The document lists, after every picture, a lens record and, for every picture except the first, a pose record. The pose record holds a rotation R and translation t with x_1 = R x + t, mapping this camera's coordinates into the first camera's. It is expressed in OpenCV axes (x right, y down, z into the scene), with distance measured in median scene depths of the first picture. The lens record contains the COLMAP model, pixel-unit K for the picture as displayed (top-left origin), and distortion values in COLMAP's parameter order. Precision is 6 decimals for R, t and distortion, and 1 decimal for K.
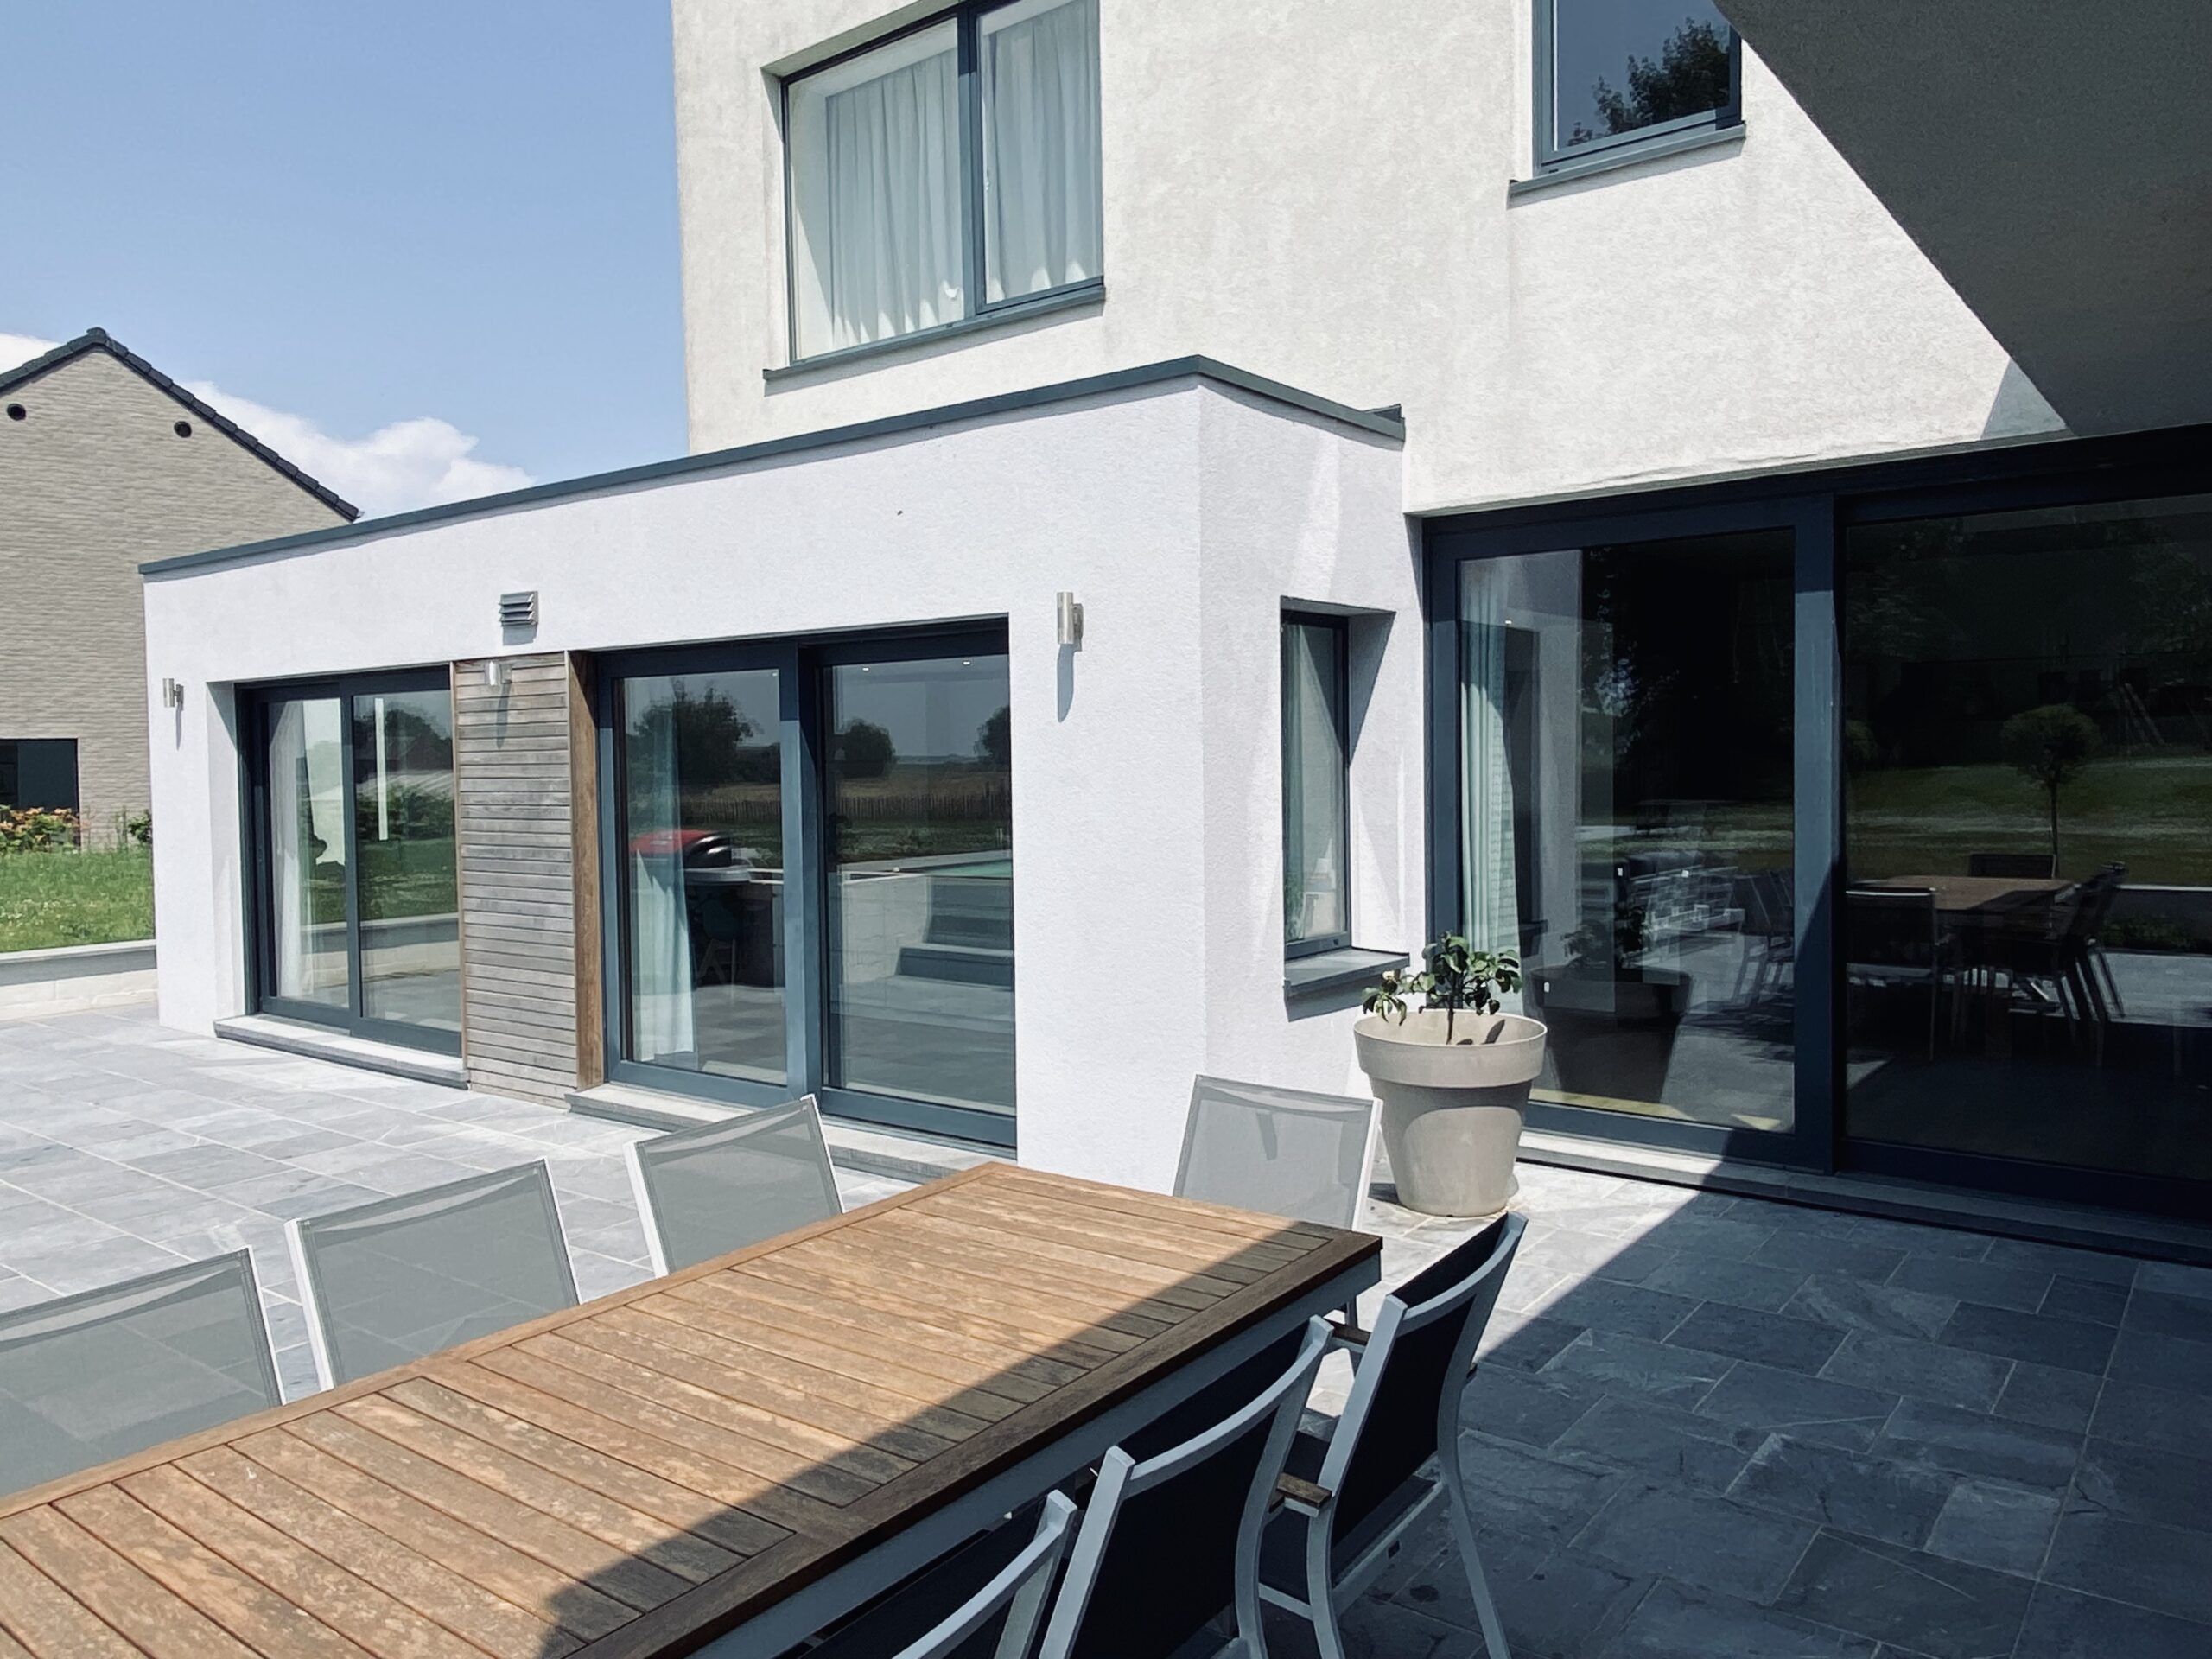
lens RADIAL K [[1557.5, 0, 1105.3], [0, 1557.5, 817.8], [0, 0, 1]] dist [0.099173, -0.112808]
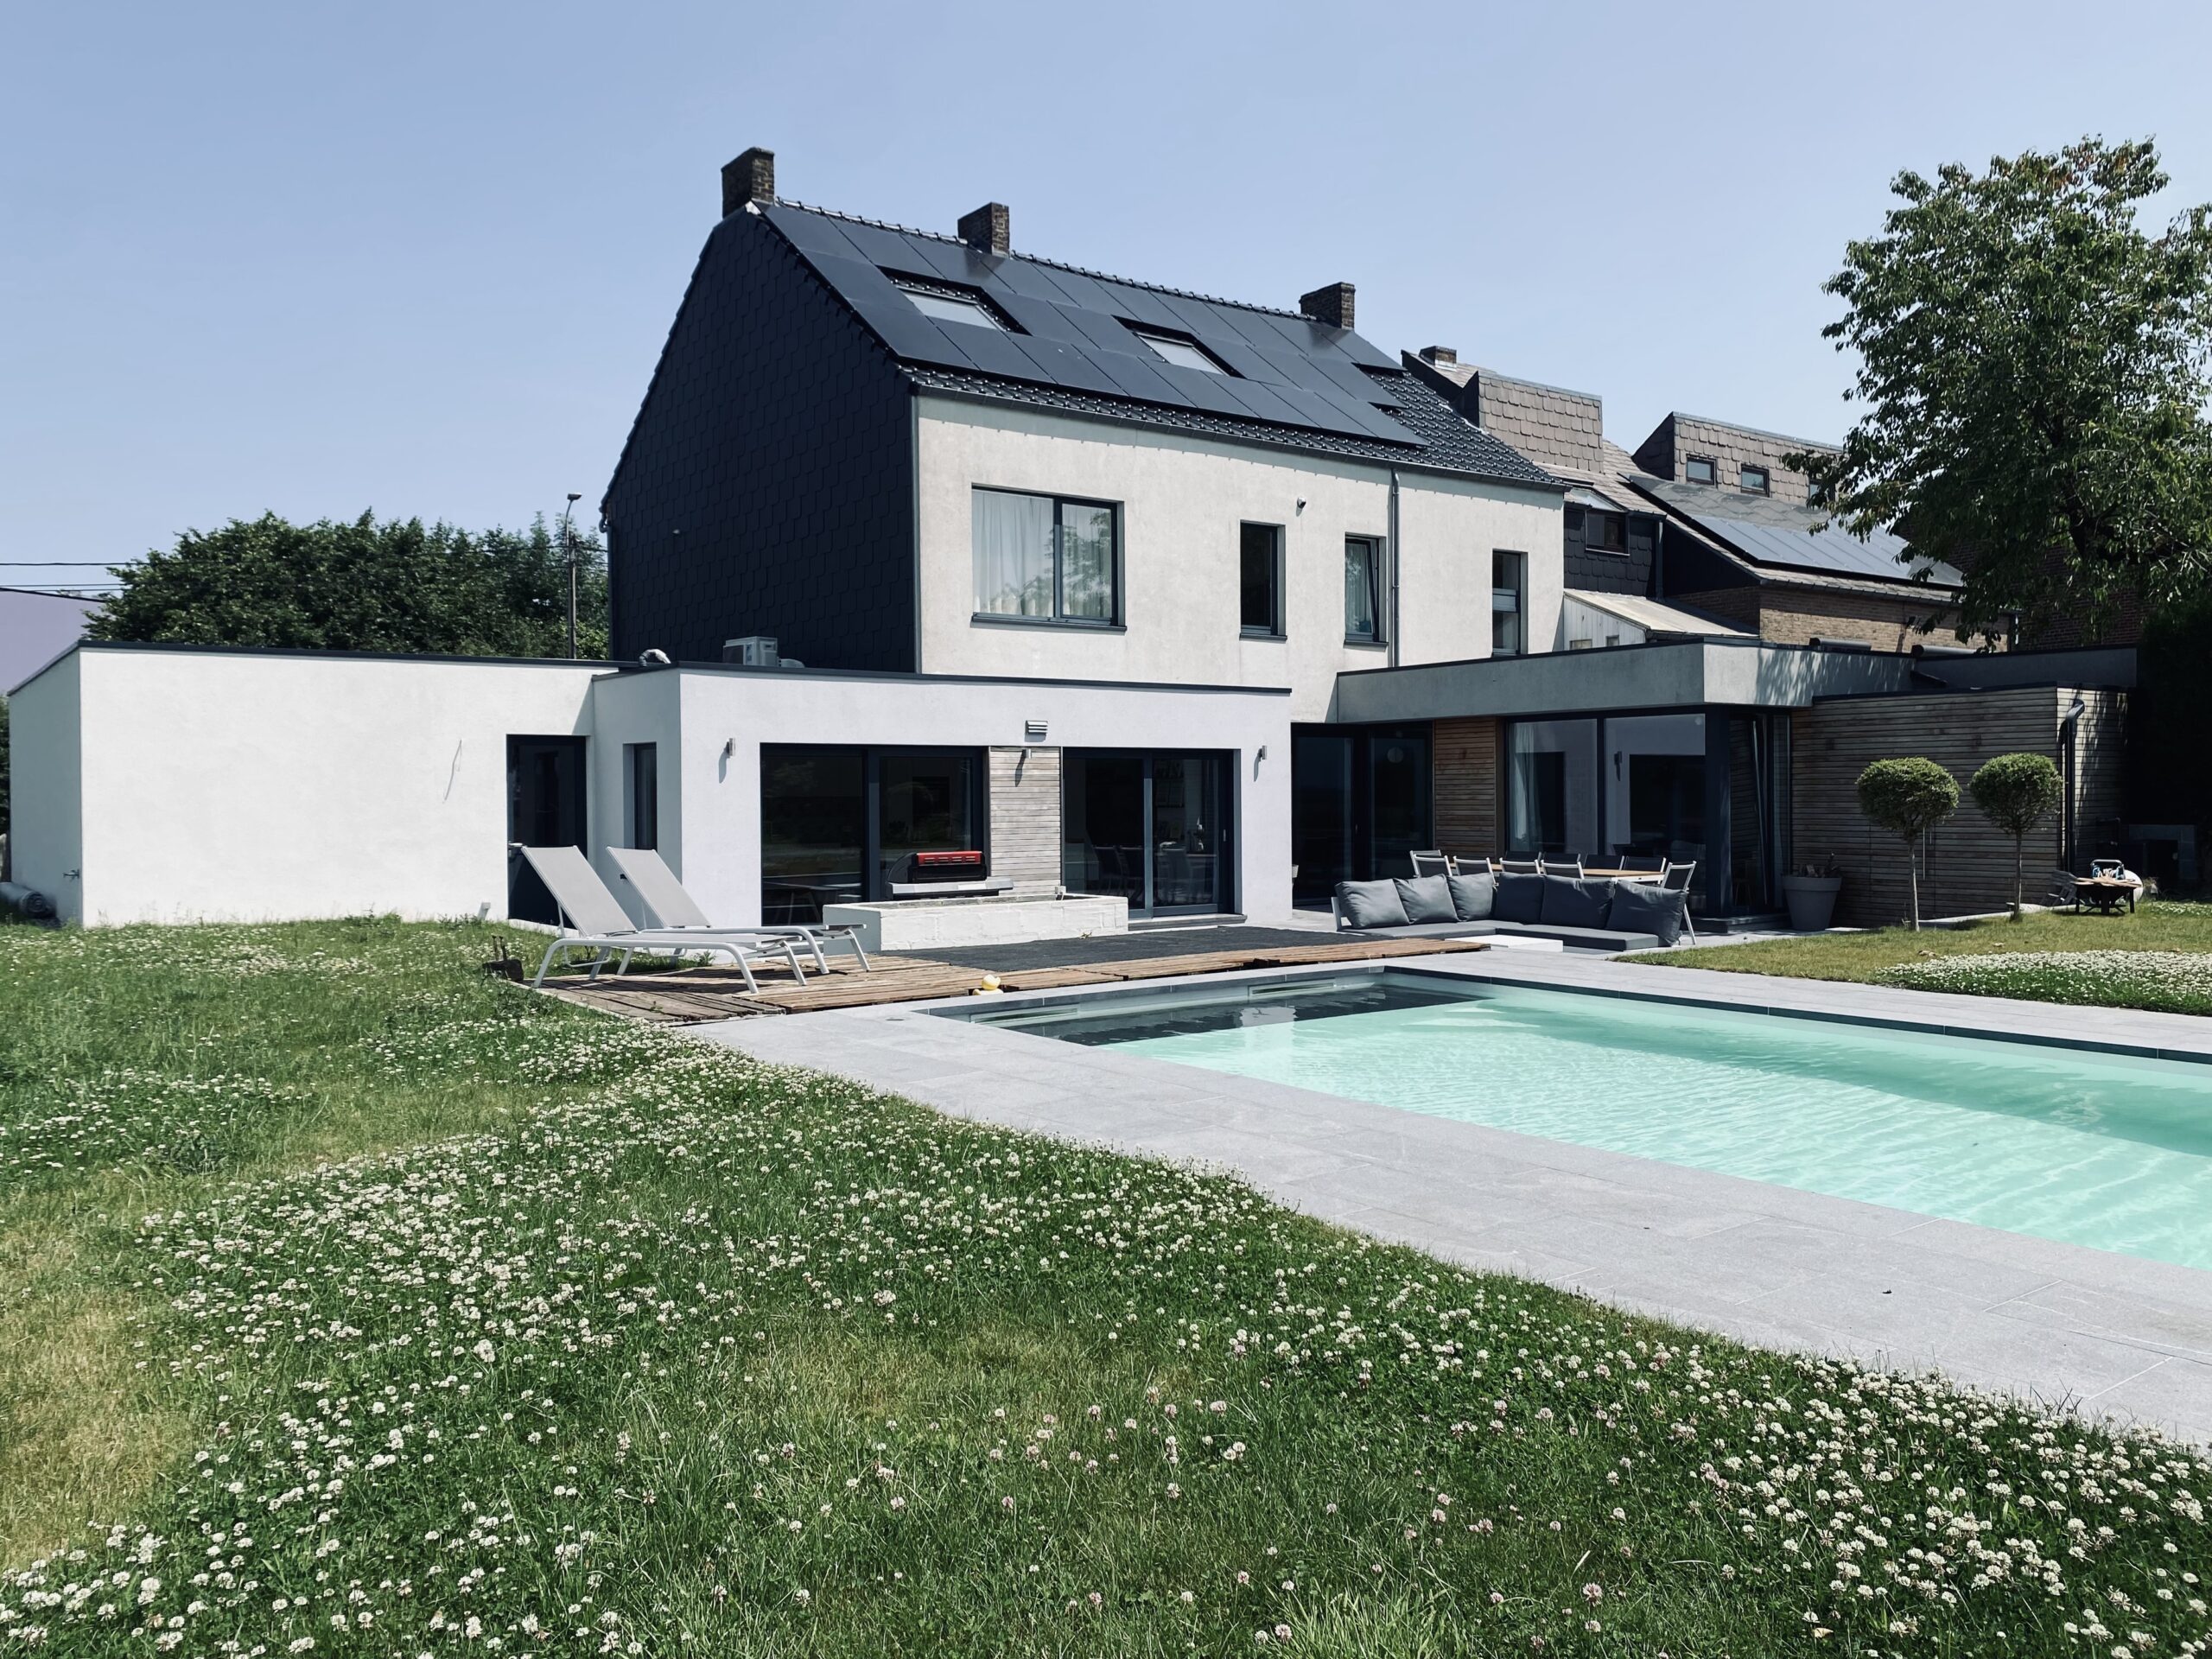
lens RADIAL K [[1633.2, 0, 1106.0], [0, 1633.2, 829.5], [0, 0, 1]] dist [0.151043, -0.340335]
pose [[0.280887, -0.005542, 0.959725, -2.645512], [0.042741, 0.999063, -0.006740, 0.041022], [-0.958789, 0.042913, 0.280861, 0.212458]]
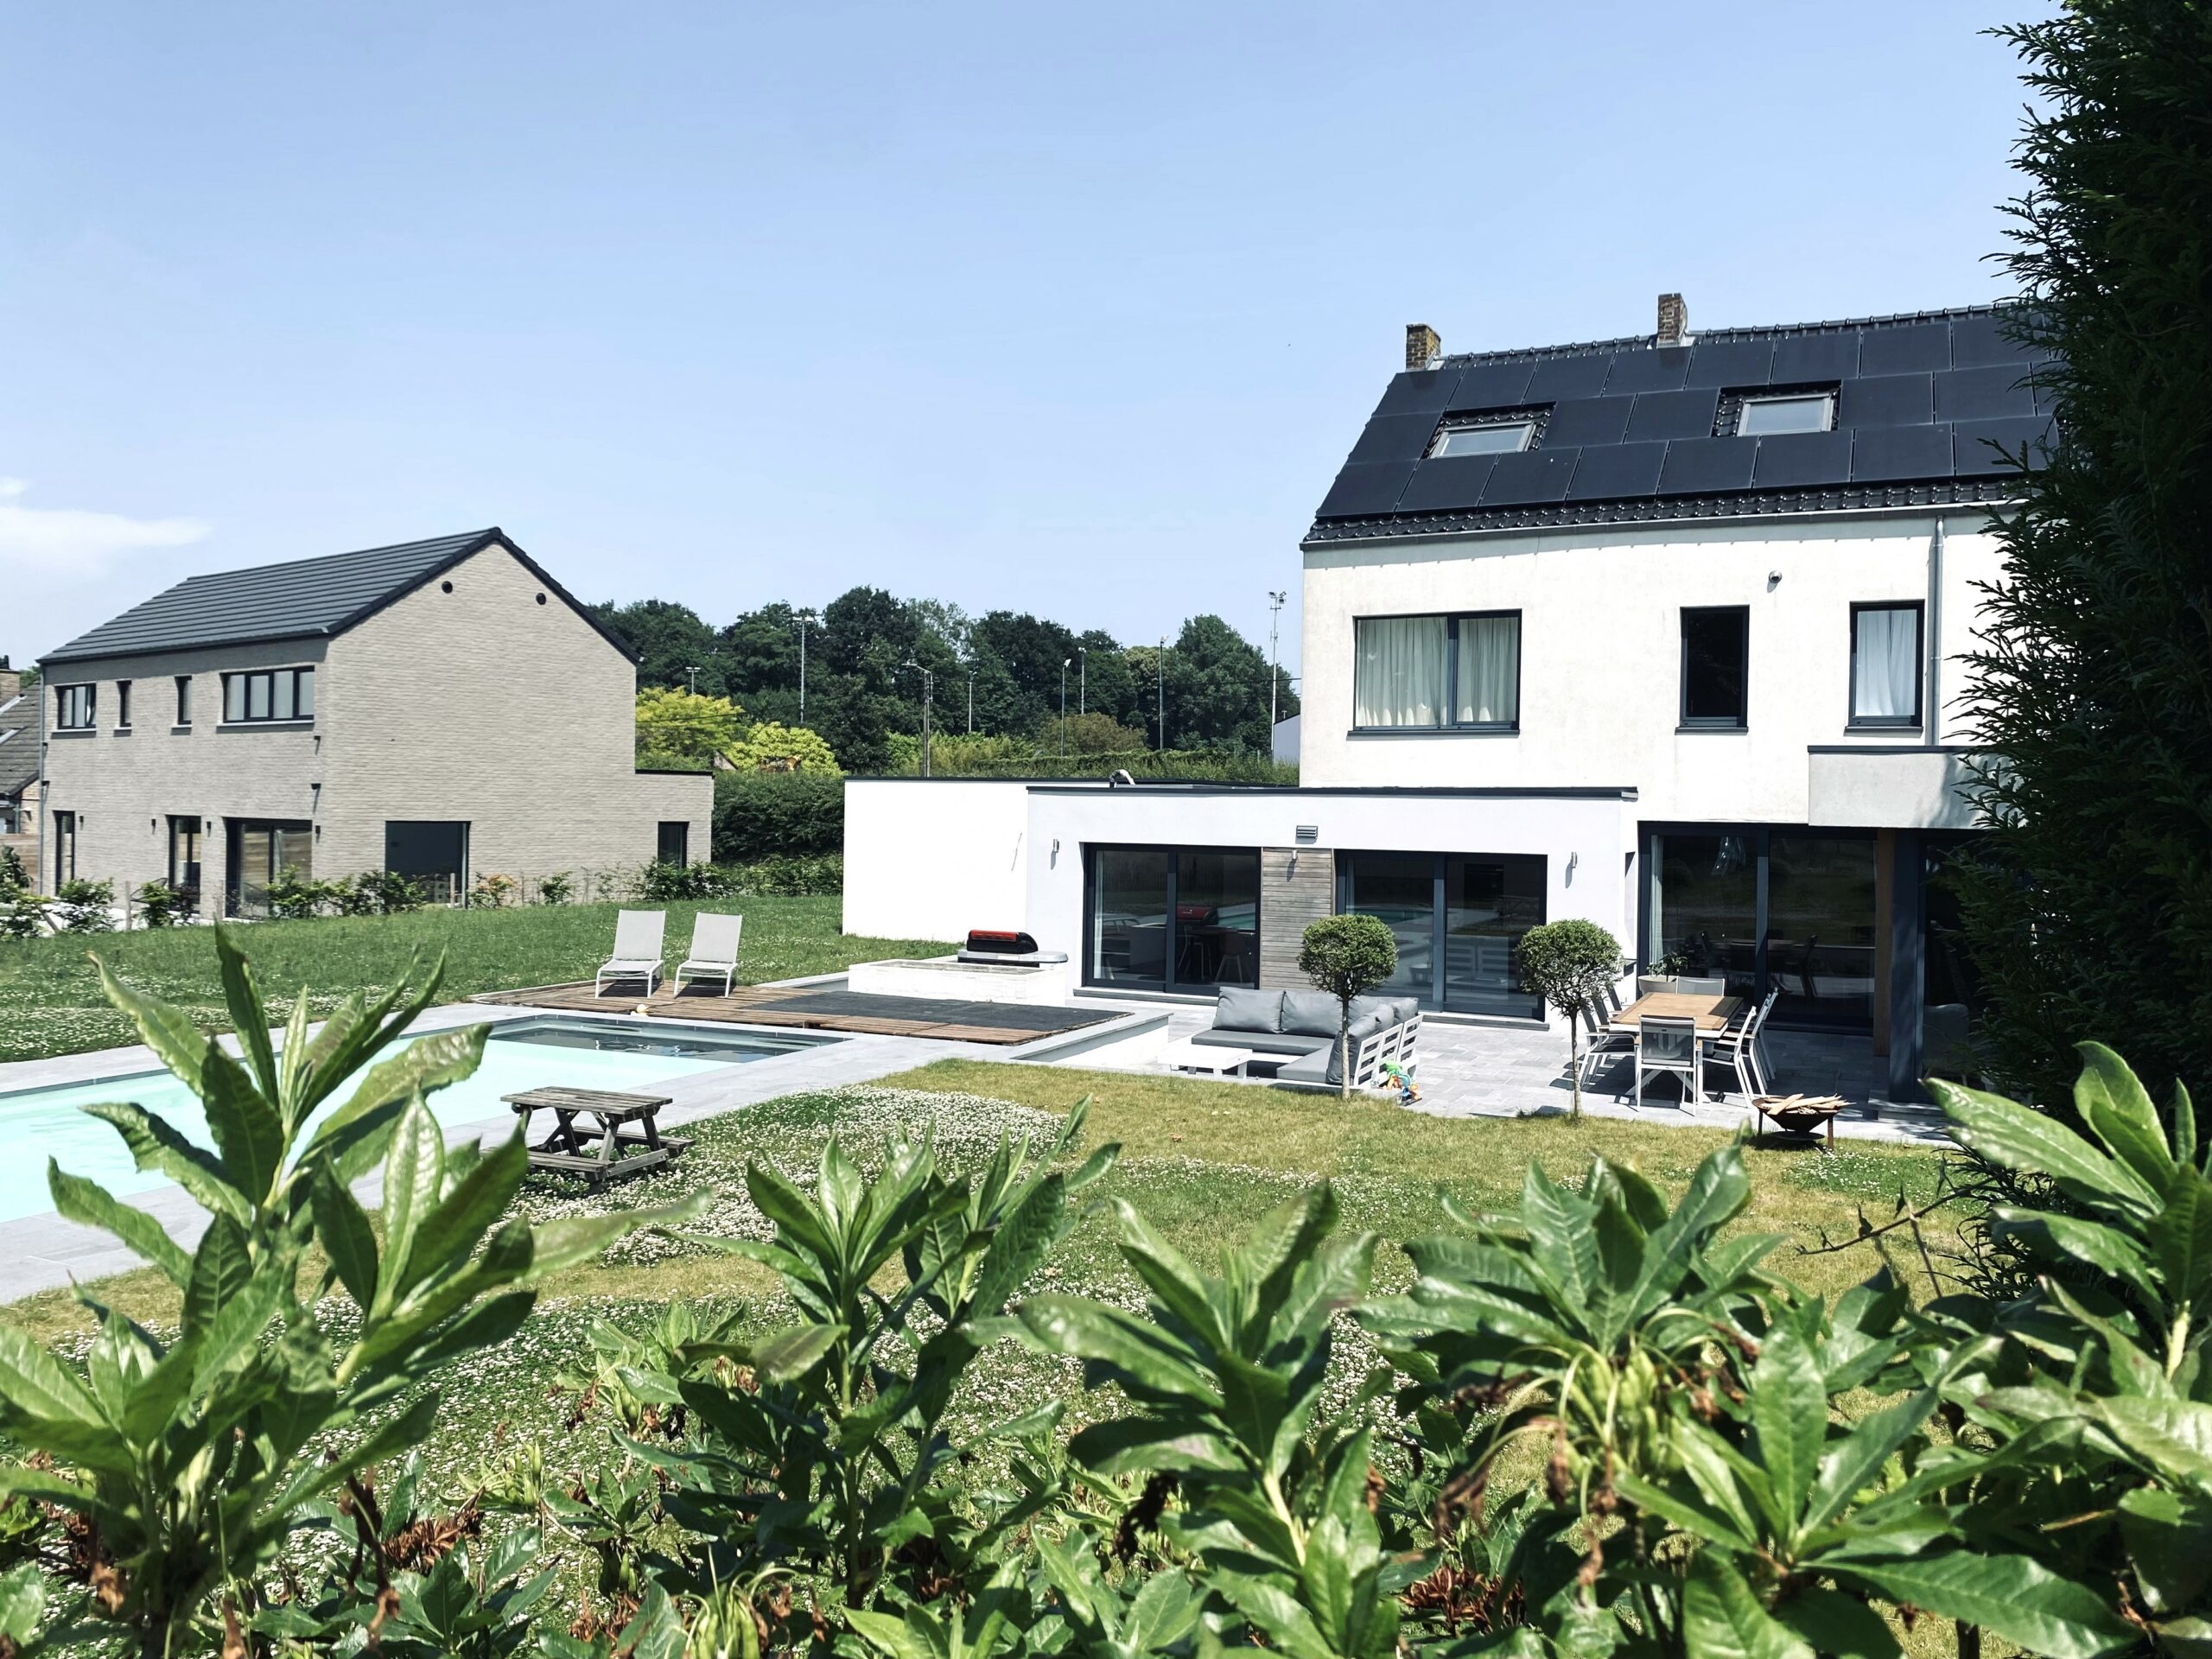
lens RADIAL K [[1677.7, 0, 1106.0], [0, 1677.7, 829.5], [0, 0, 1]] dist [0.132164, -0.329626]
pose [[0.976505, 0.028851, 0.213556, -1.317352], [-0.023569, 0.999351, -0.027238, -0.046884], [-0.214203, 0.021565, 0.976551, -1.762864]]
